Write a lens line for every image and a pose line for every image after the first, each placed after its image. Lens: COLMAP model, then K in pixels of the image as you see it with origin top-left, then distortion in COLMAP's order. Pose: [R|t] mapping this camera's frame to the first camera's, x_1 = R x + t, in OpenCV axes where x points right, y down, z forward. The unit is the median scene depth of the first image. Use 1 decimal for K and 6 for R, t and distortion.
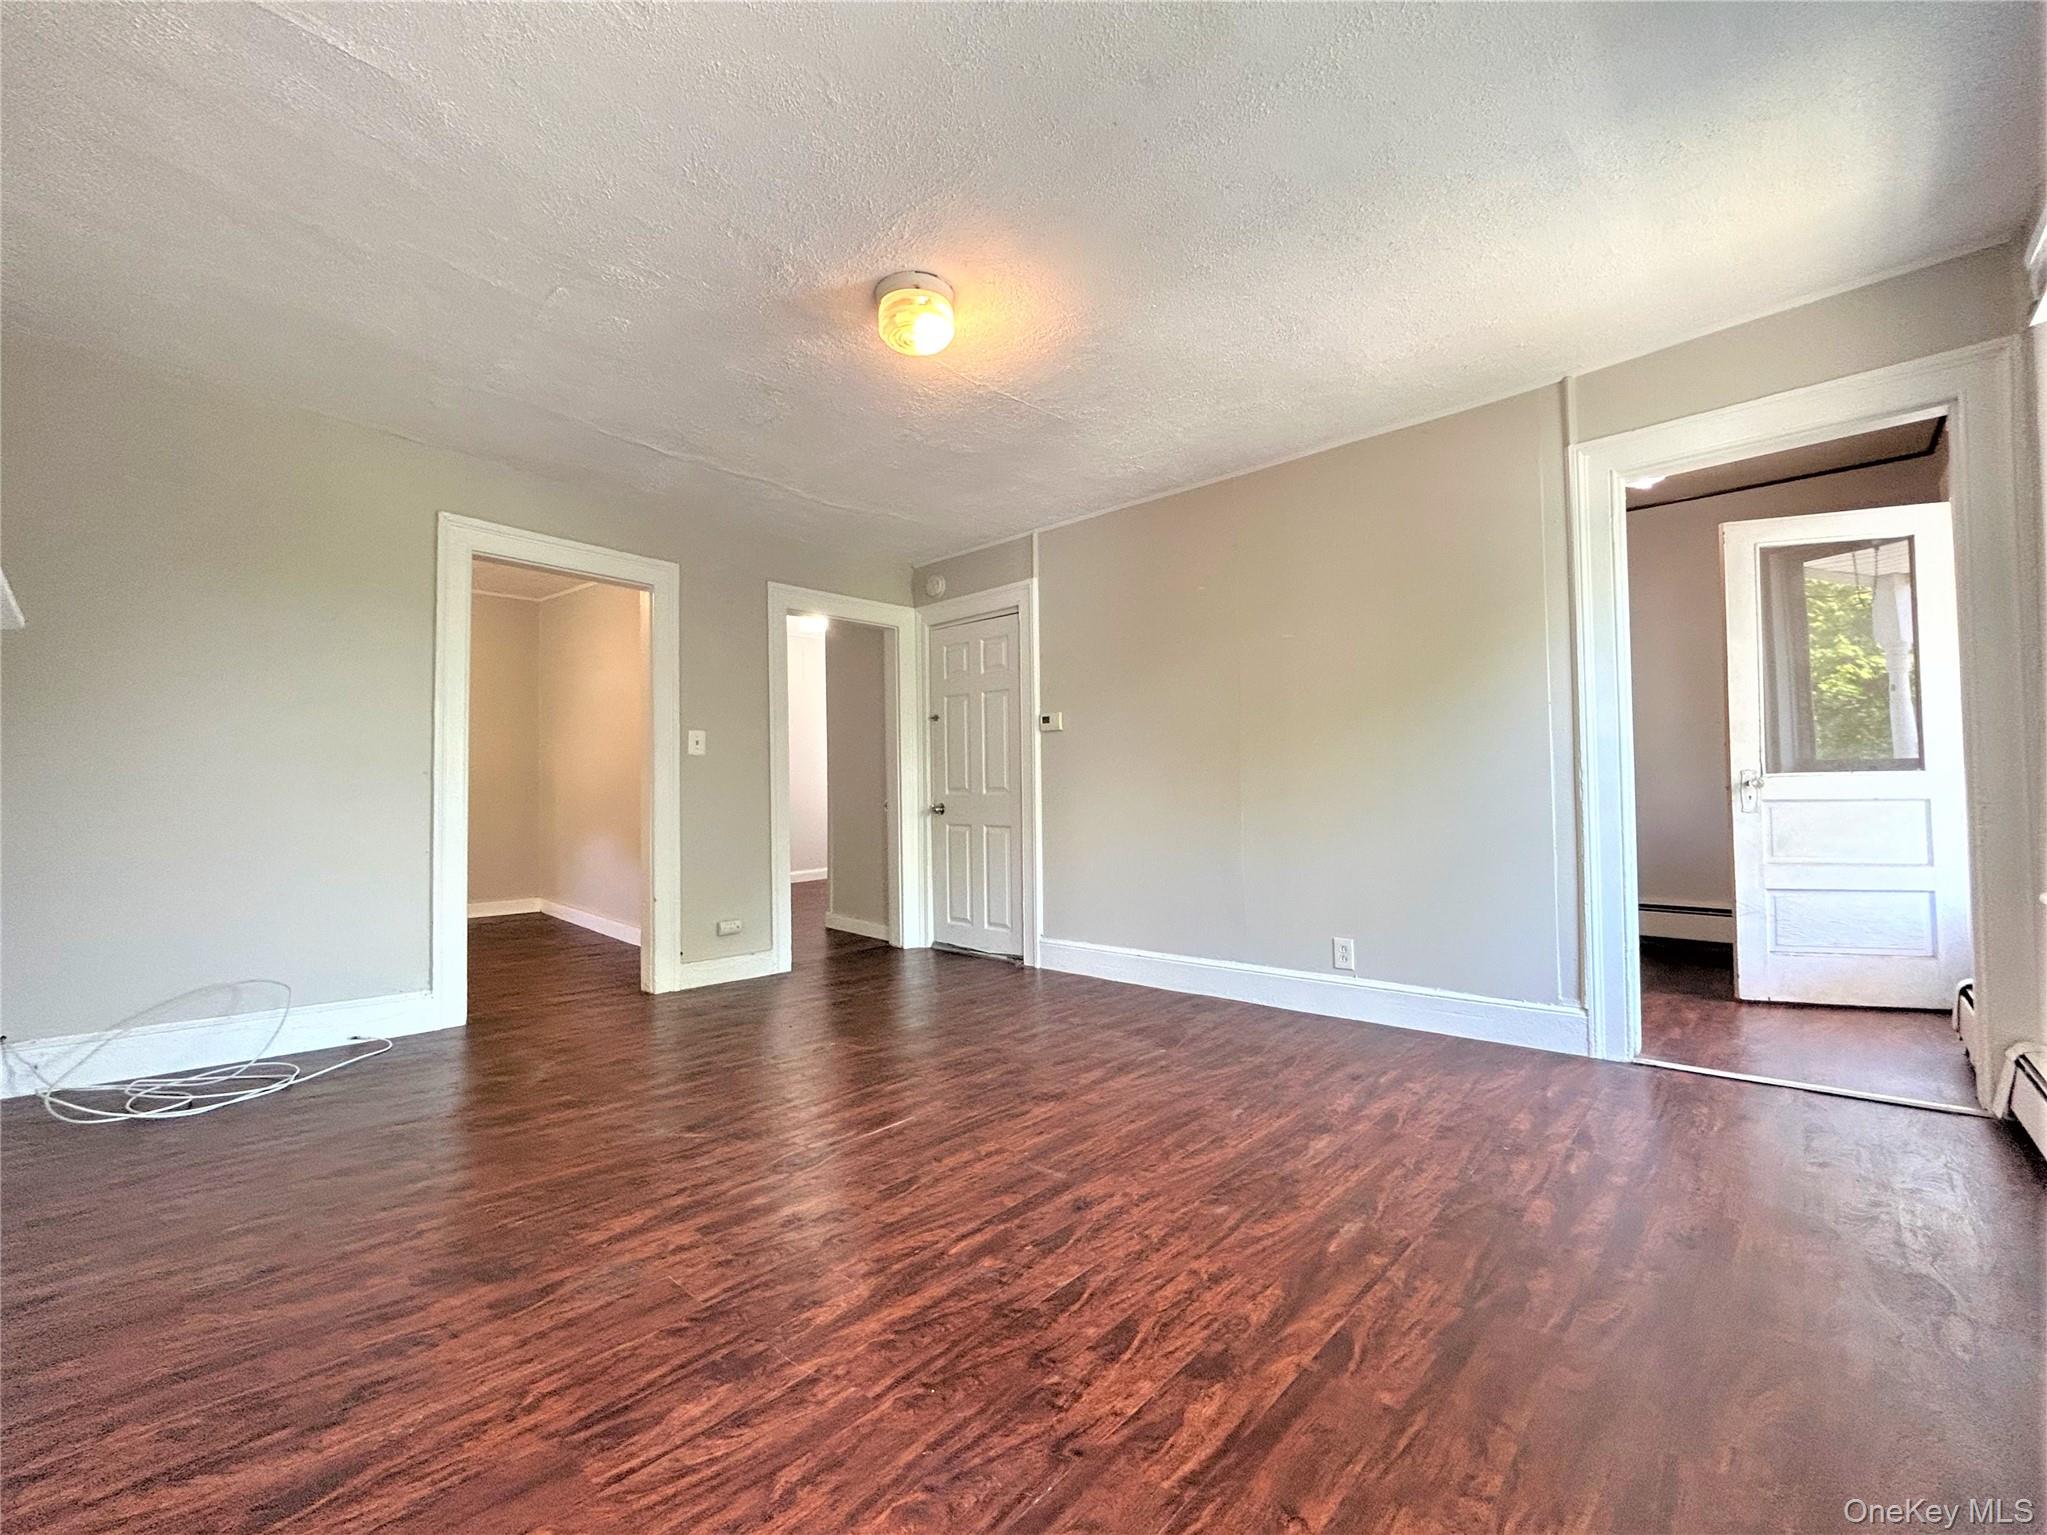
lens RADIAL K [[854.7, 0, 1023.5], [0, 854.7, 767.5], [0, 0, 1]] dist [0.002268, 0.000122]
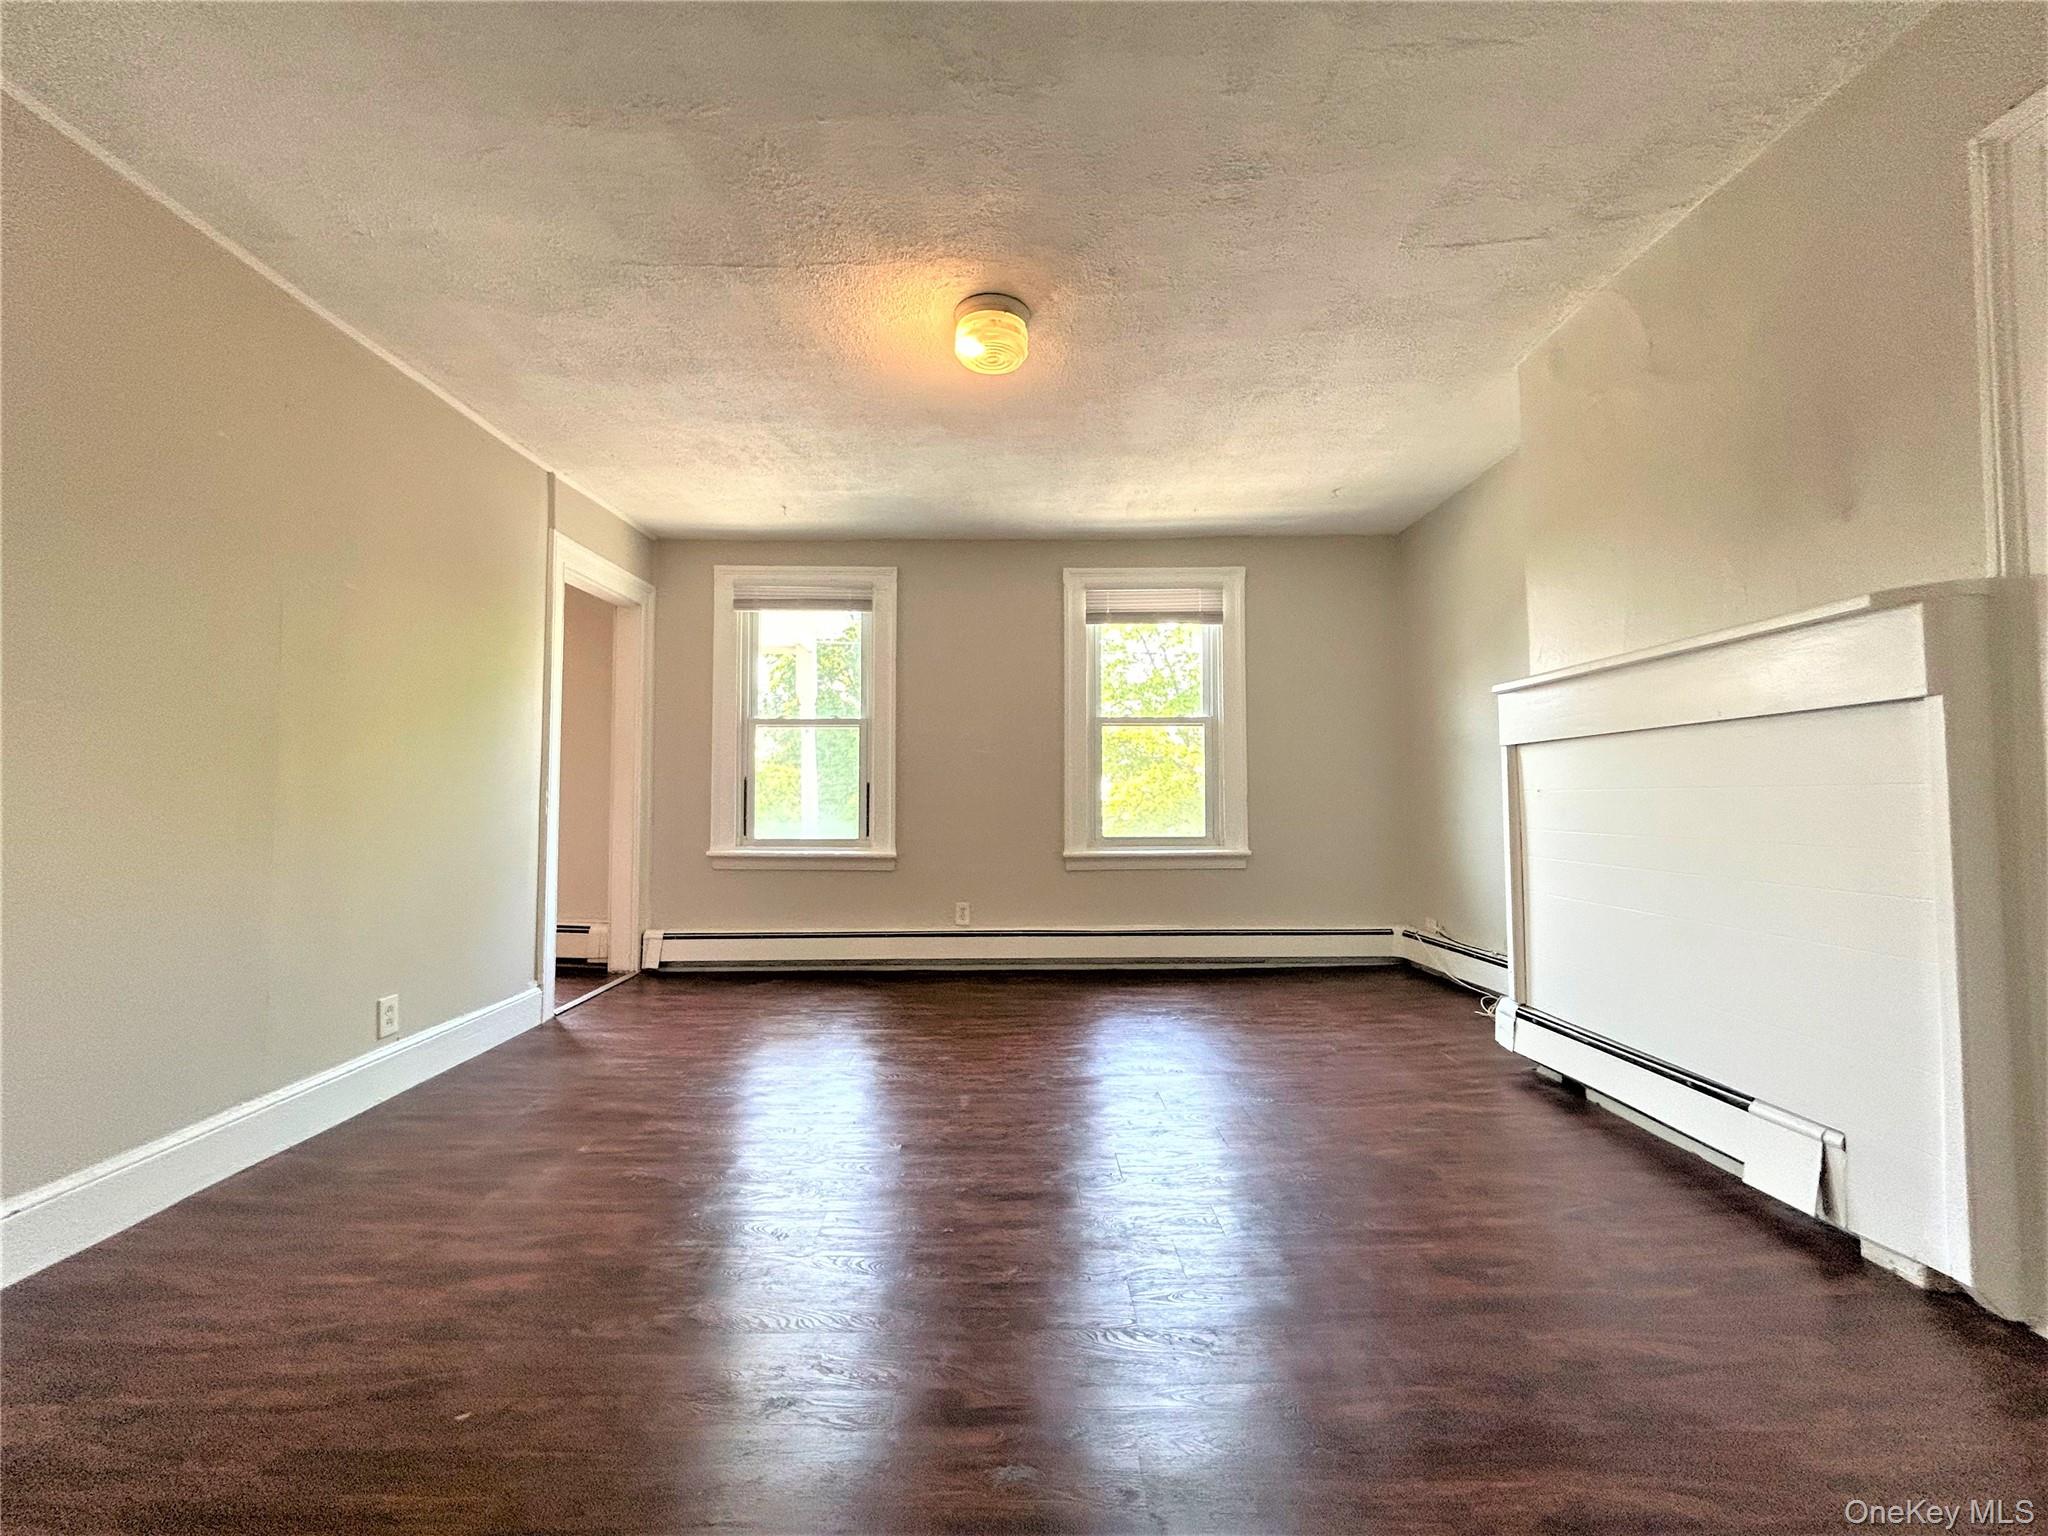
lens RADIAL K [[826.7, 0, 1024.0], [0, 826.7, 768.0], [0, 0, 1]] dist [0.001471, 0.000171]
pose [[-0.681978, 0.045286, 0.729969, -0.881275], [-0.006550, 0.997663, -0.068012, 0.060303], [-0.731343, -0.051164, -0.680088, 1.670045]]
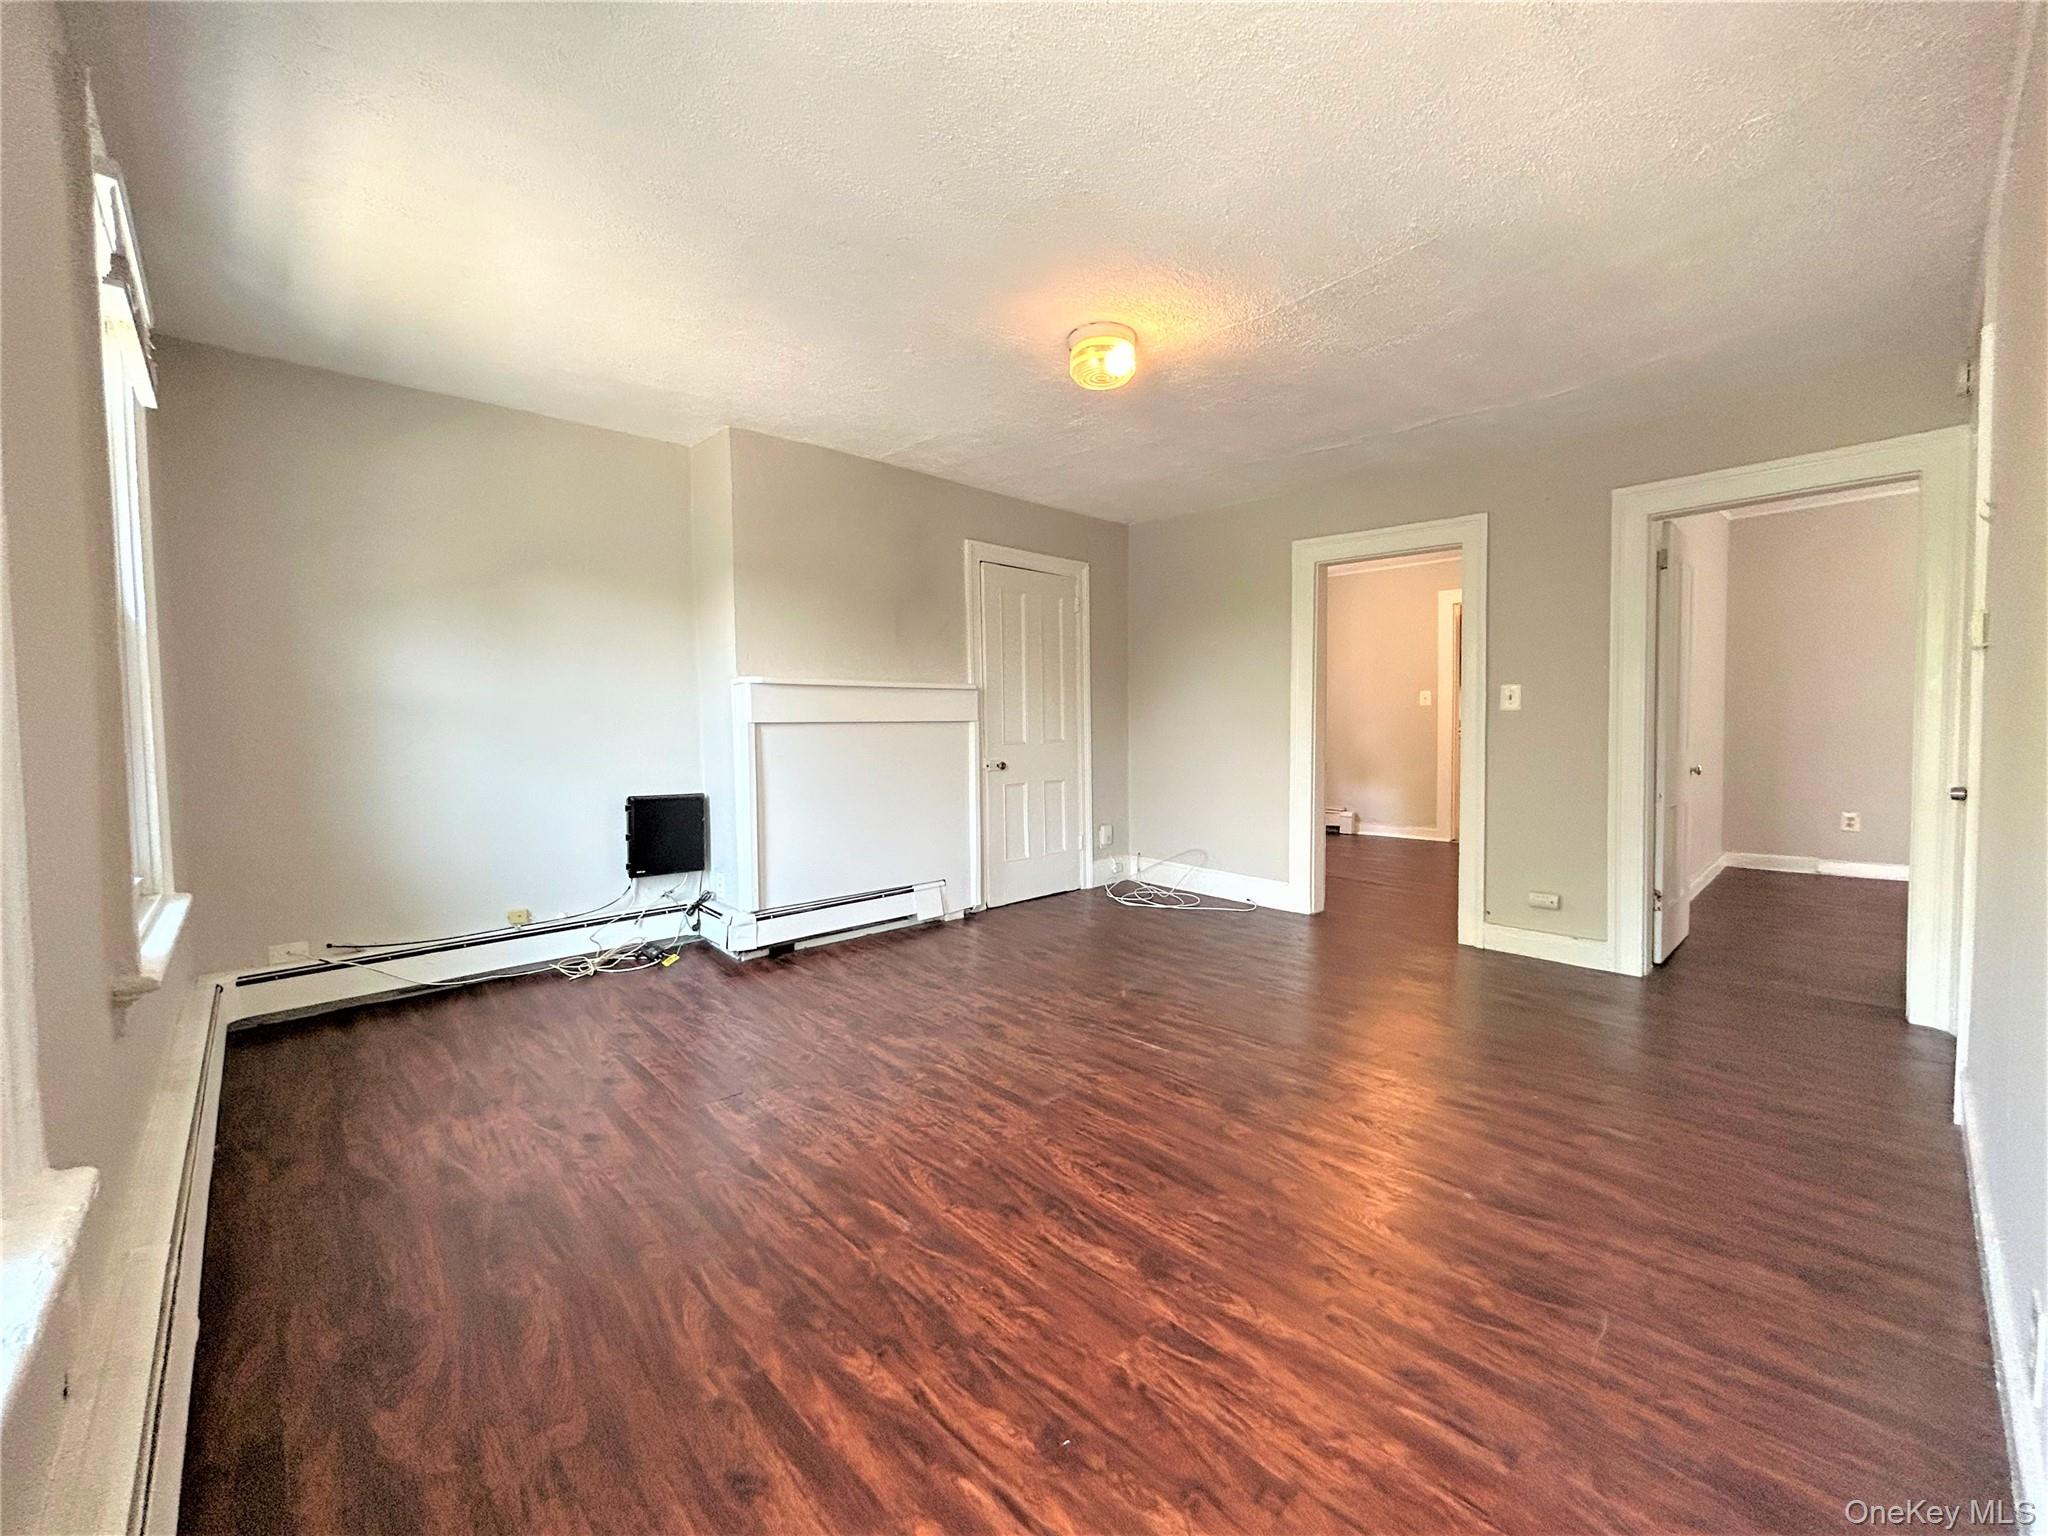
lens RADIAL K [[826.7, 0, 1024.0], [0, 826.7, 768.0], [0, 0, 1]] dist [0.001471, 0.000171]
pose [[-0.070740, 0.061266, -0.995612, 1.058314], [0.036098, 0.997615, 0.058824, -0.045320], [0.996841, -0.031778, -0.072783, 0.987902]]
